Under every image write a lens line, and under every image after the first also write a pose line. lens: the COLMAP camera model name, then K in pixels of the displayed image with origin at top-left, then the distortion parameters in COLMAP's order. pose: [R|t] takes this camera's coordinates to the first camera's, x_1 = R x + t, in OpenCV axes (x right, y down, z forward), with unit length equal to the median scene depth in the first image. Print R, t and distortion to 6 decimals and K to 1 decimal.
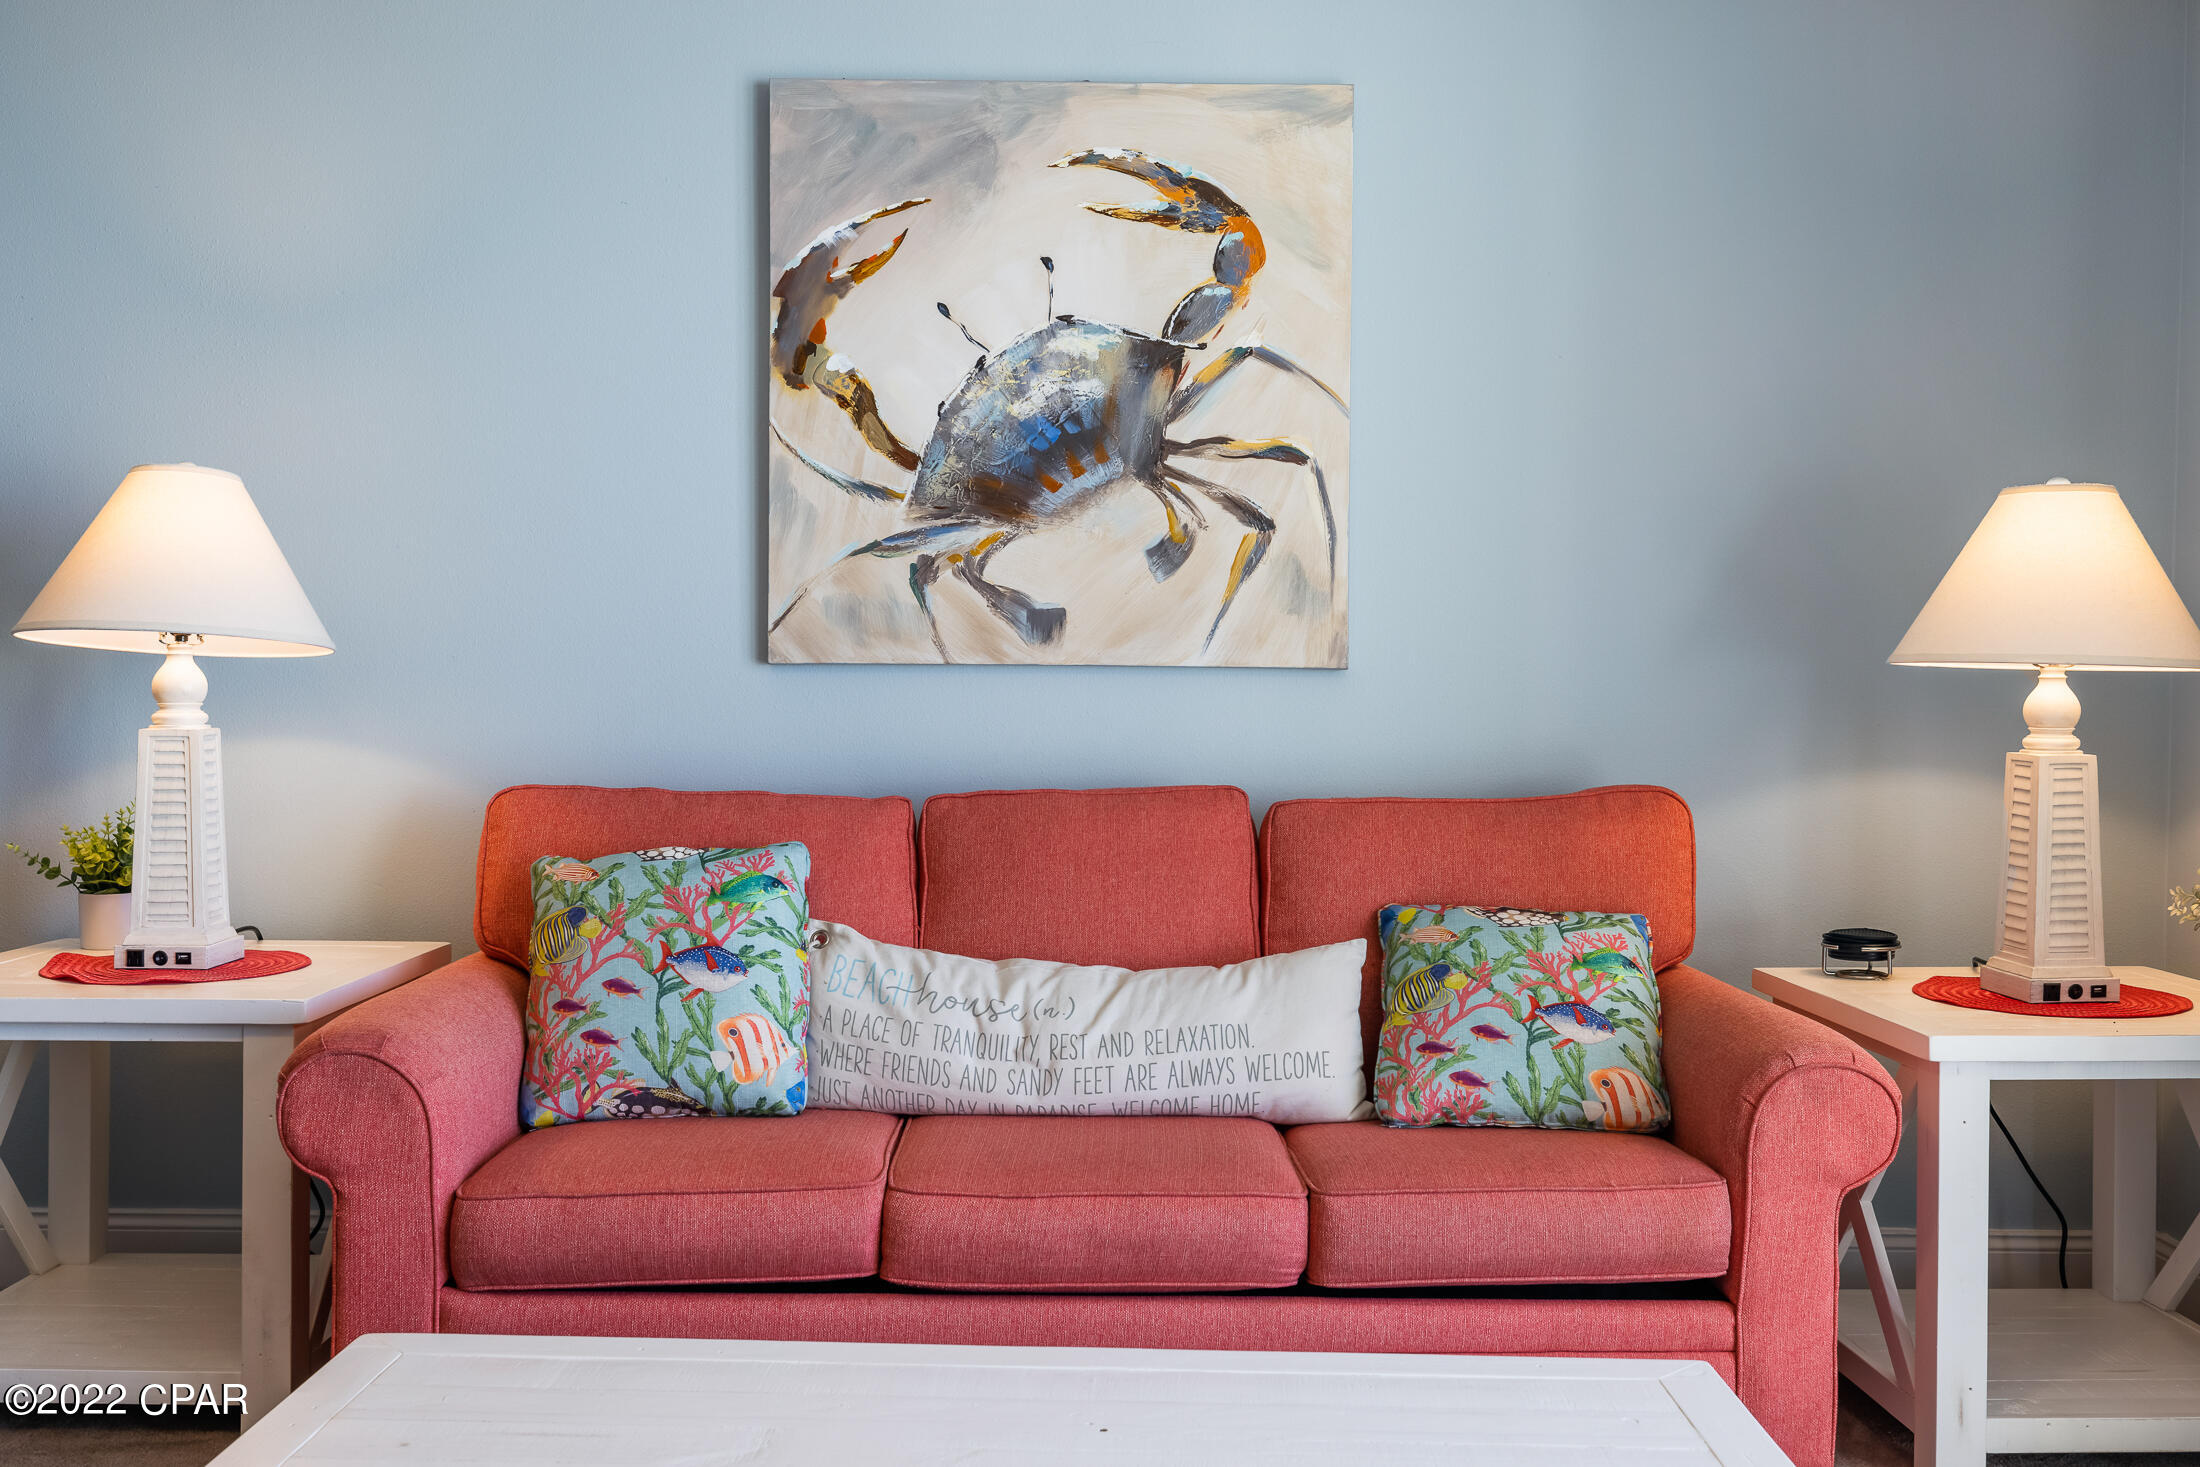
lens RADIAL K [[2149.3, 0, 1089.1], [0, 2149.3, 706.8], [0, 0, 1]] dist [0.004674, 0.000000]
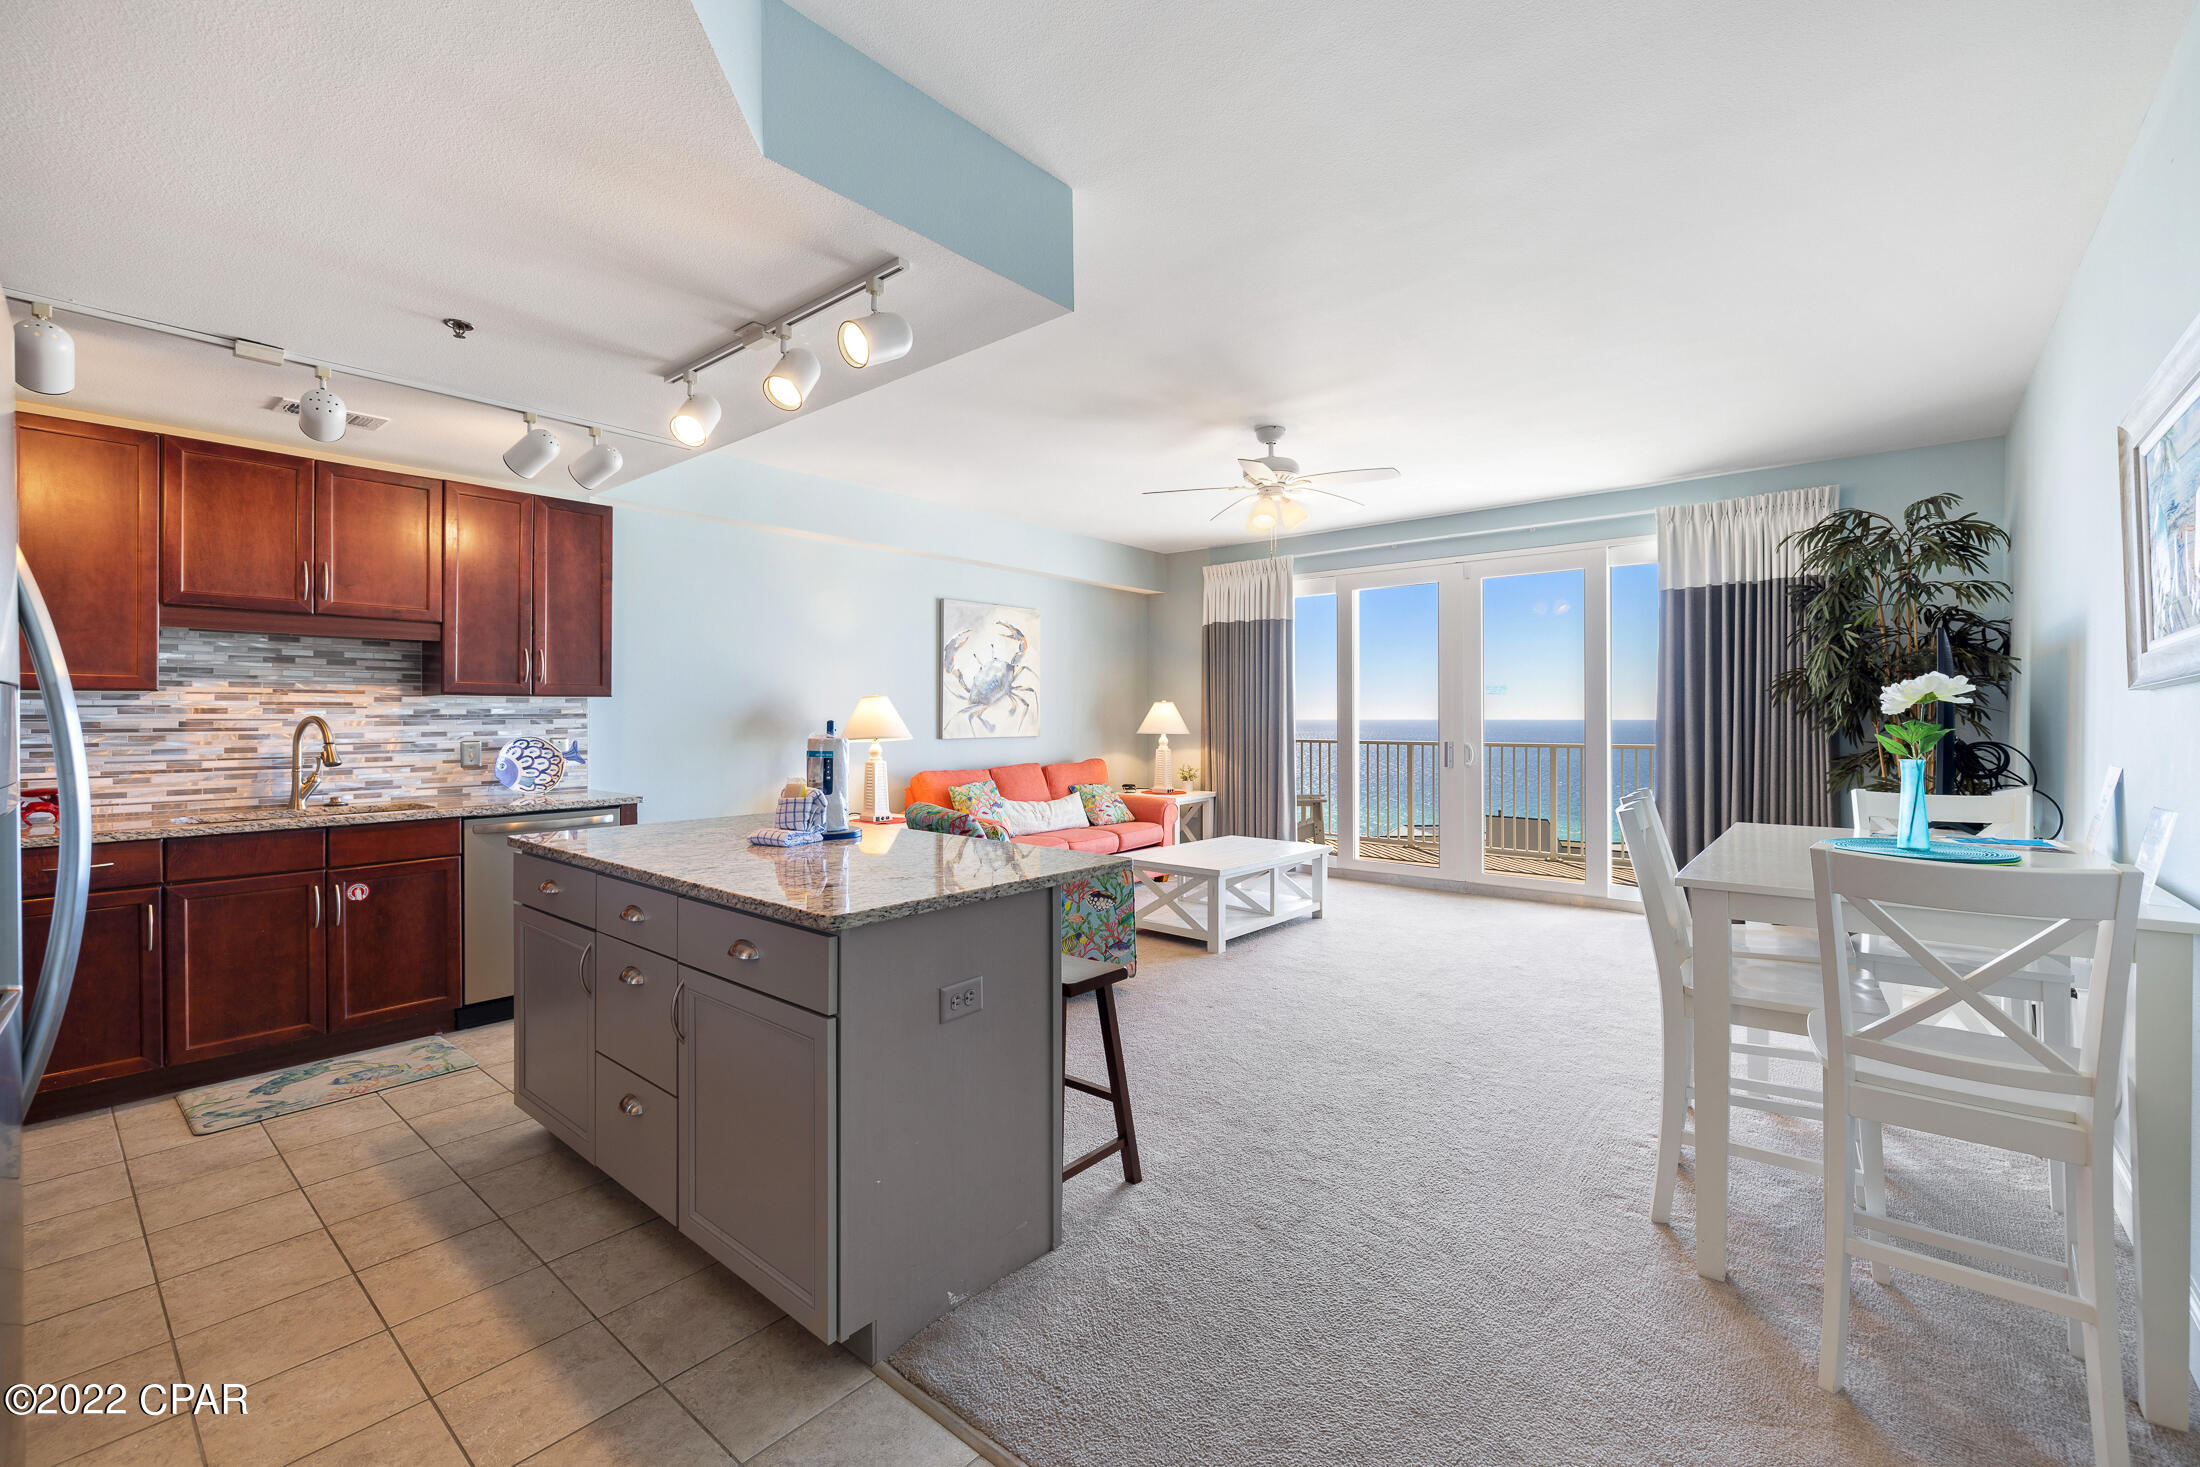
lens RADIAL K [[938.5, 0, 1109.4], [0, 938.5, 715.1], [0, 0, 1]] dist [-0.002184, 0.000880]
pose [[0.639768, -0.011505, 0.768482, -1.441528], [0.017197, 0.999852, 0.000652, -0.067668], [-0.768375, 0.012799, 0.639872, -0.431182]]
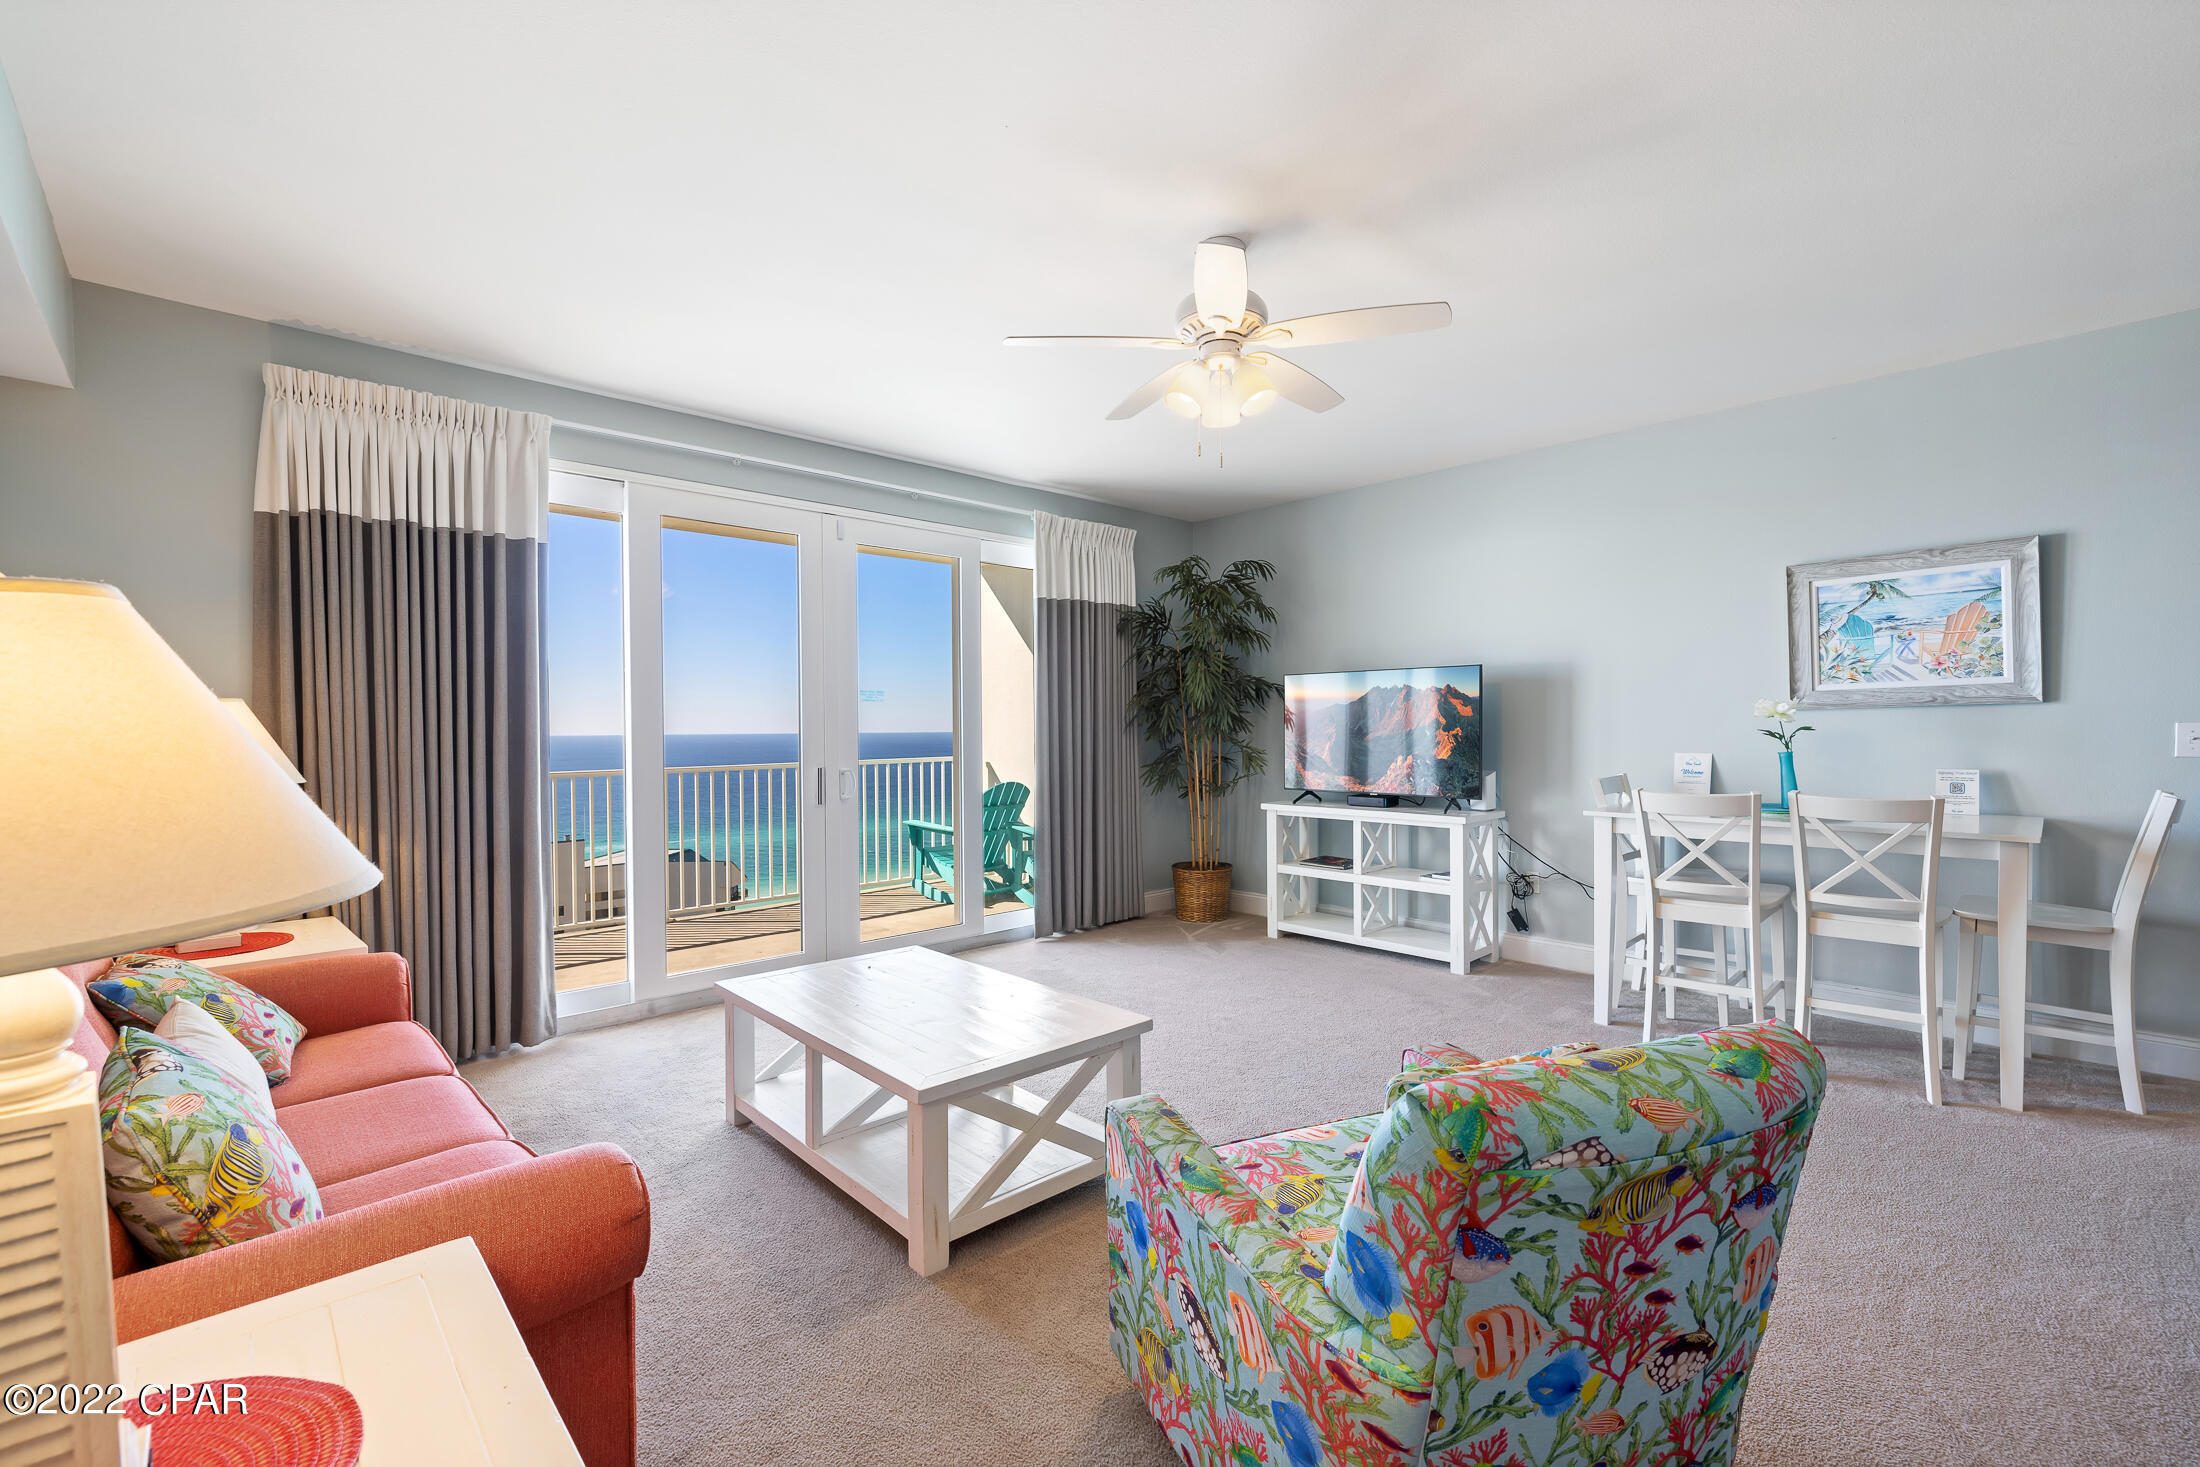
lens RADIAL K [[938.5, 0, 1094.2], [0, 938.5, 736.8], [0, 0, 1]] dist [-0.002184, 0.000880]
pose [[-0.685957, -0.013950, 0.727509, -0.738231], [0.007987, 0.999612, 0.026699, -0.076670], [-0.727599, 0.024125, -0.685579, 0.941758]]
